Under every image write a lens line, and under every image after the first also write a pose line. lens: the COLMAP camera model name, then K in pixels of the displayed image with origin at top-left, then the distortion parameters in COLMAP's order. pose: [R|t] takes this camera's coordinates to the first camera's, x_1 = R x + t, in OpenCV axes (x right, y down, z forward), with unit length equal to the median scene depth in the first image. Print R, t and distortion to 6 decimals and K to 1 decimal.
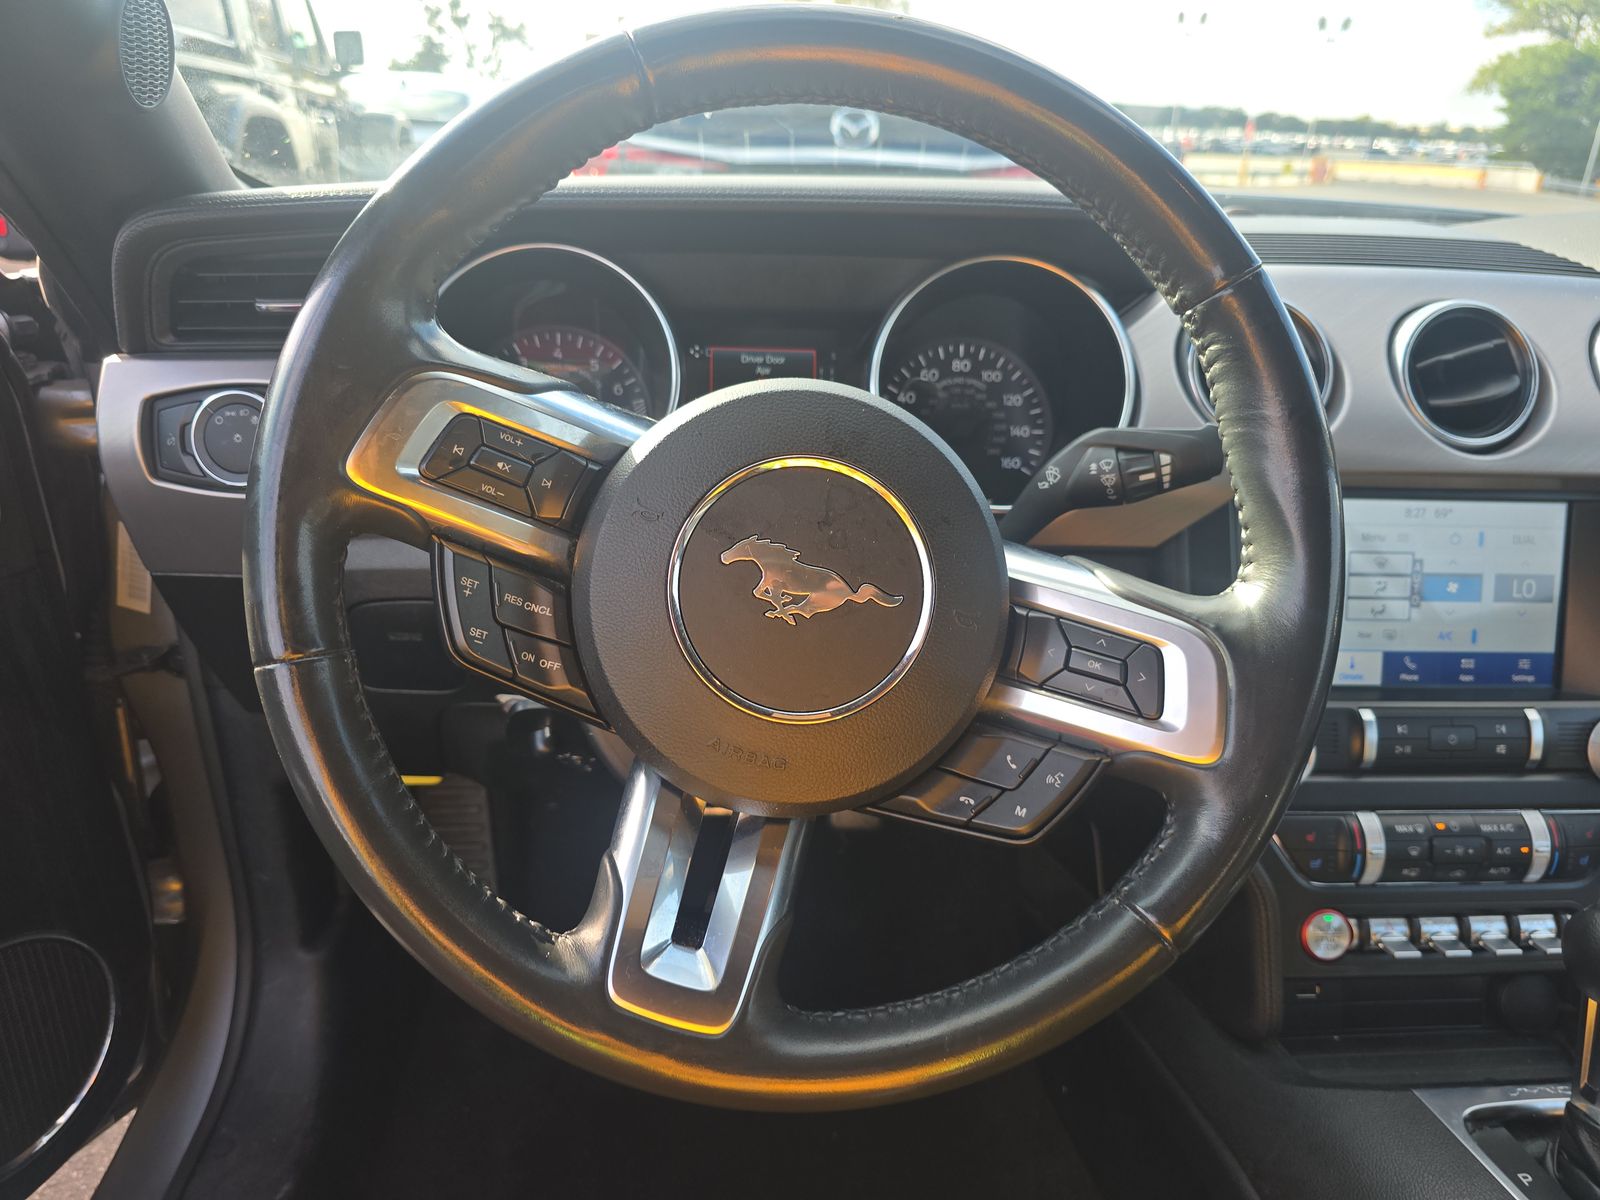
lens RADIAL K [[1074.0, 0, 792.8], [0, 1074.0, 599.9], [0, 0, 1]] dist [0.029009, -0.020460]
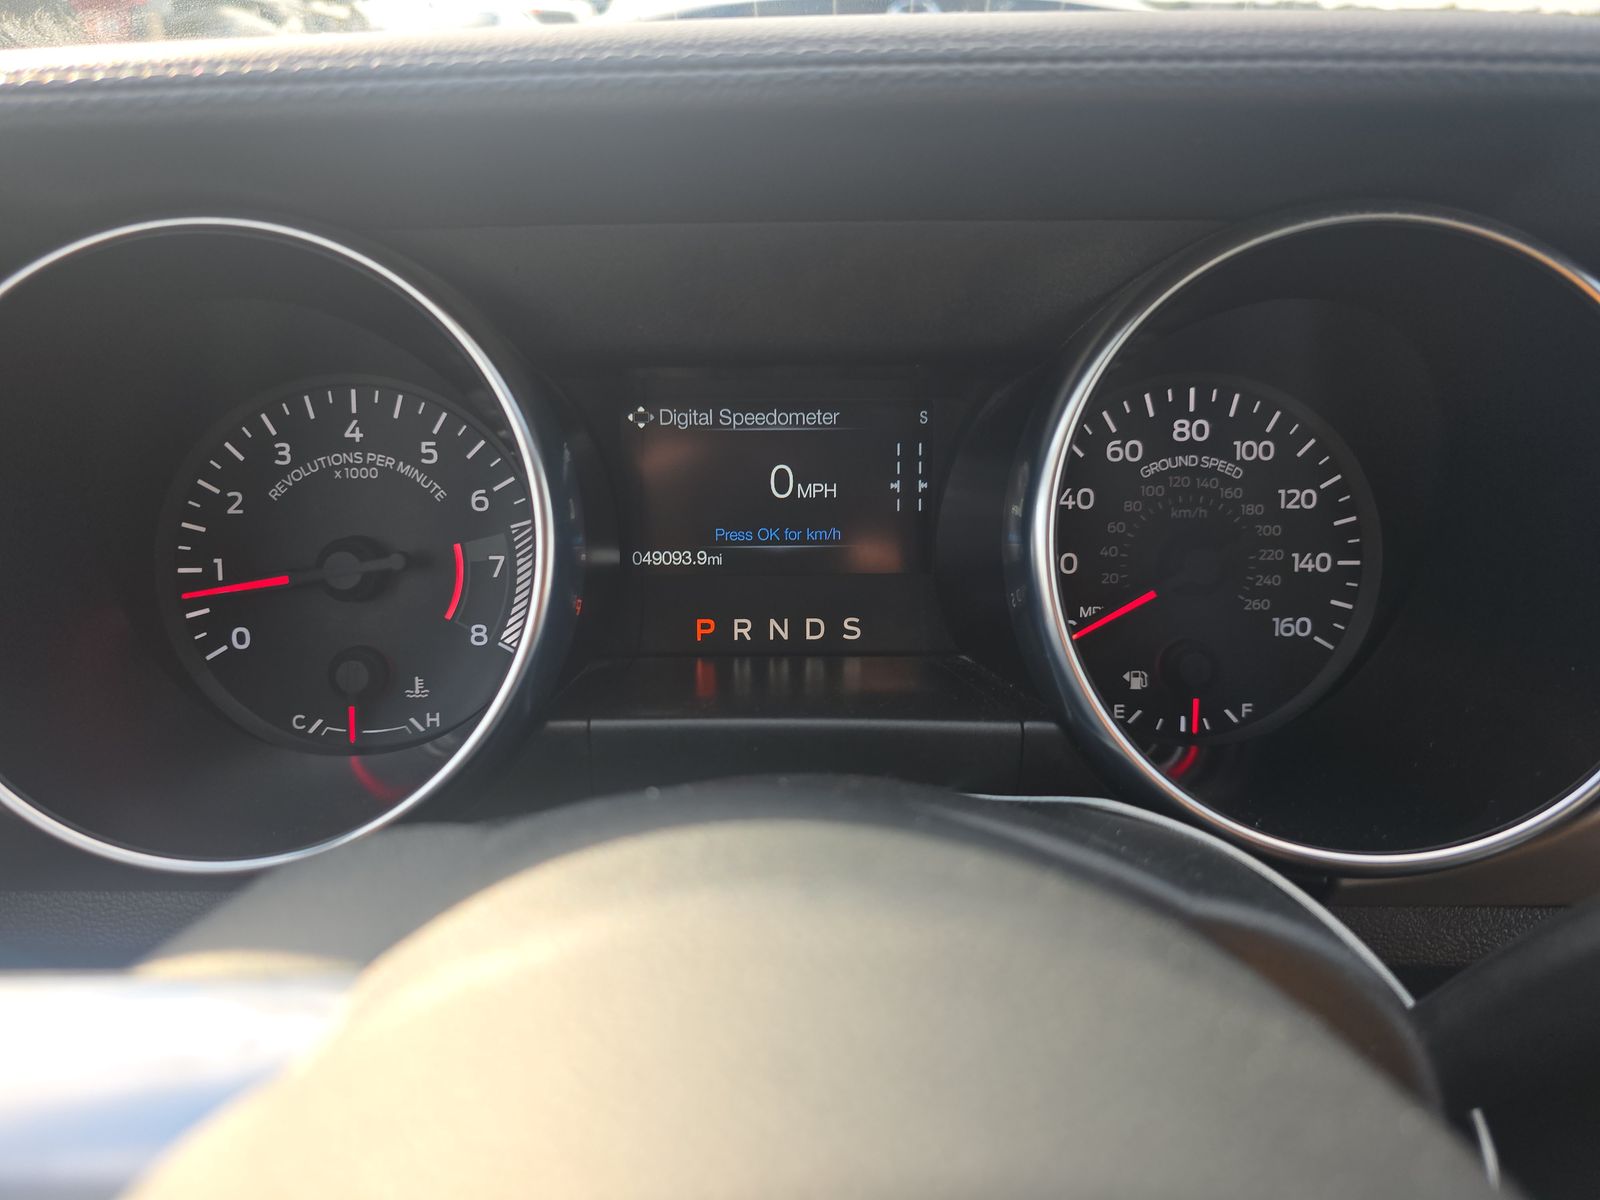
lens RADIAL K [[1074.0, 0, 802.9], [0, 1074.0, 572.2], [0, 0, 1]] dist [0.029009, -0.020460]
pose [[0.998873, -0.013703, -0.045446, 0.004386], [0.015684, 0.998930, 0.043504, -0.188969], [0.044802, -0.044167, 0.998019, 0.539175]]
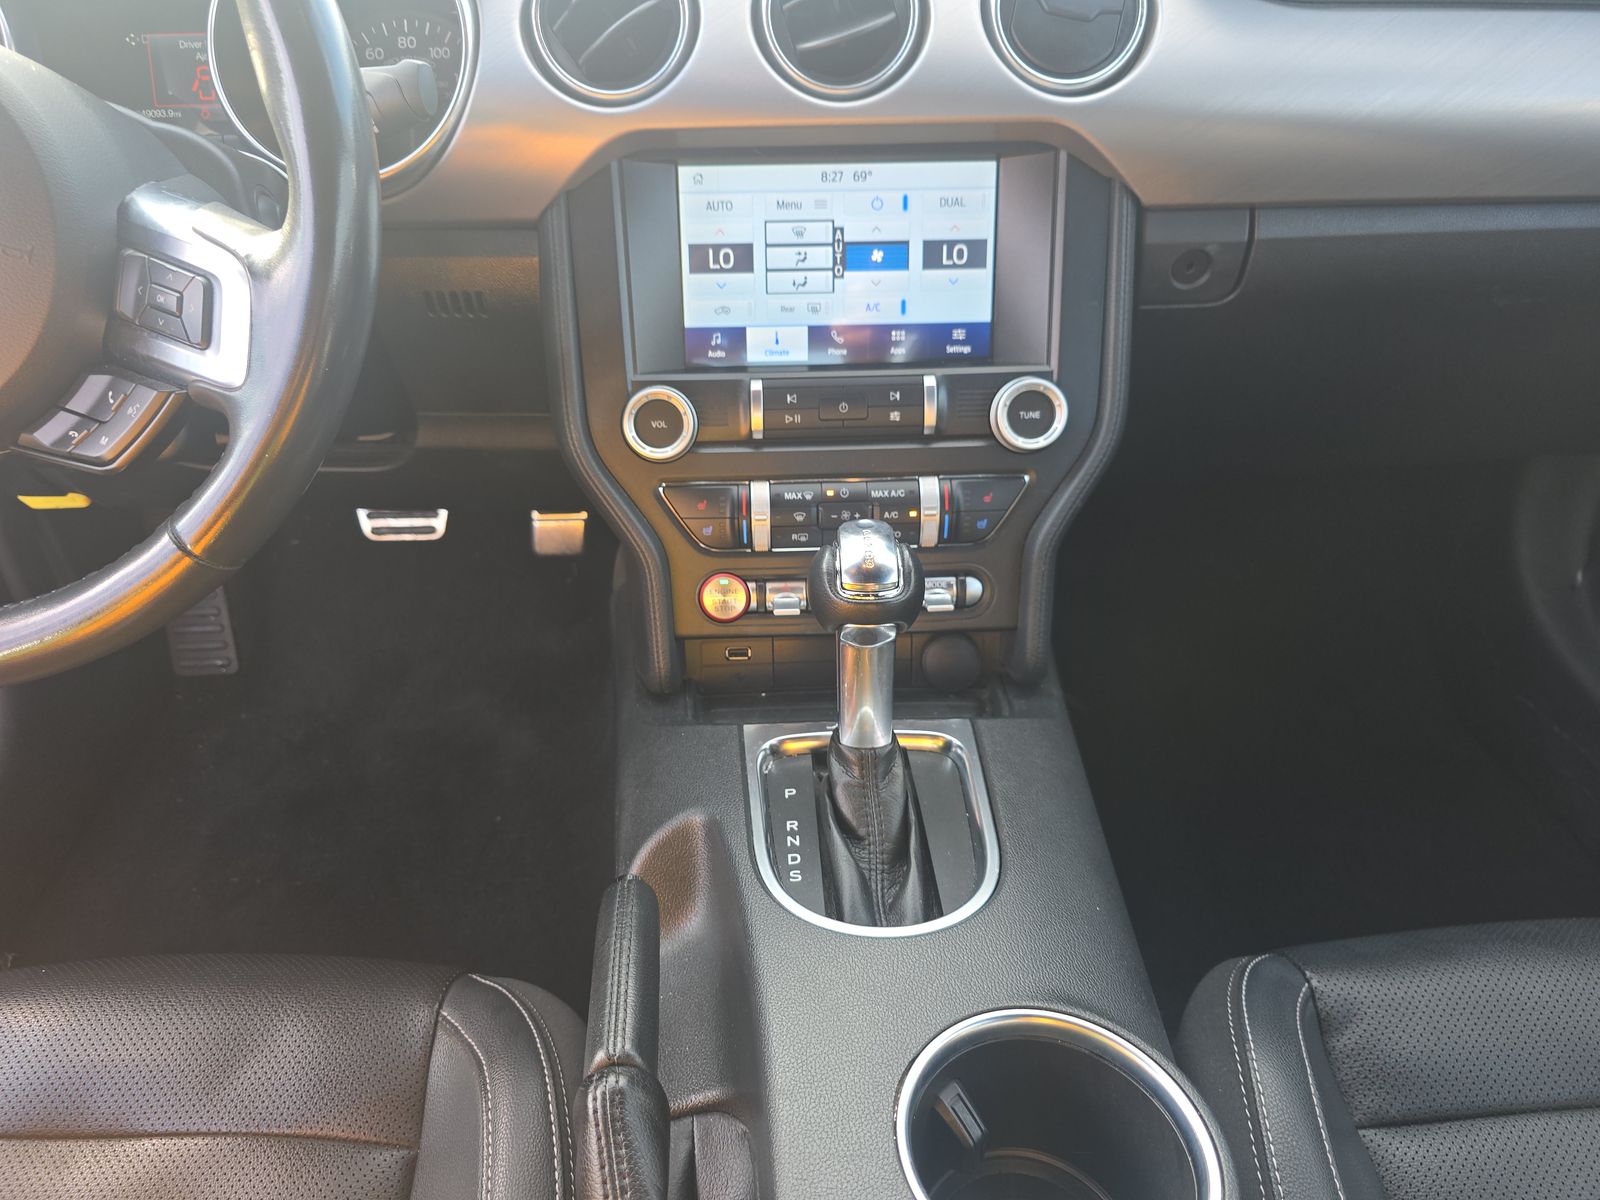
lens RADIAL K [[1074.0, 0, 803.0], [0, 1074.0, 591.0], [0, 0, 1]] dist [0.029009, -0.020460]
pose [[0.996243, -0.016817, -0.084948, 0.622455], [0.032514, 0.981833, 0.186943, 0.102684], [0.080261, -0.189003, 0.978691, -0.019750]]
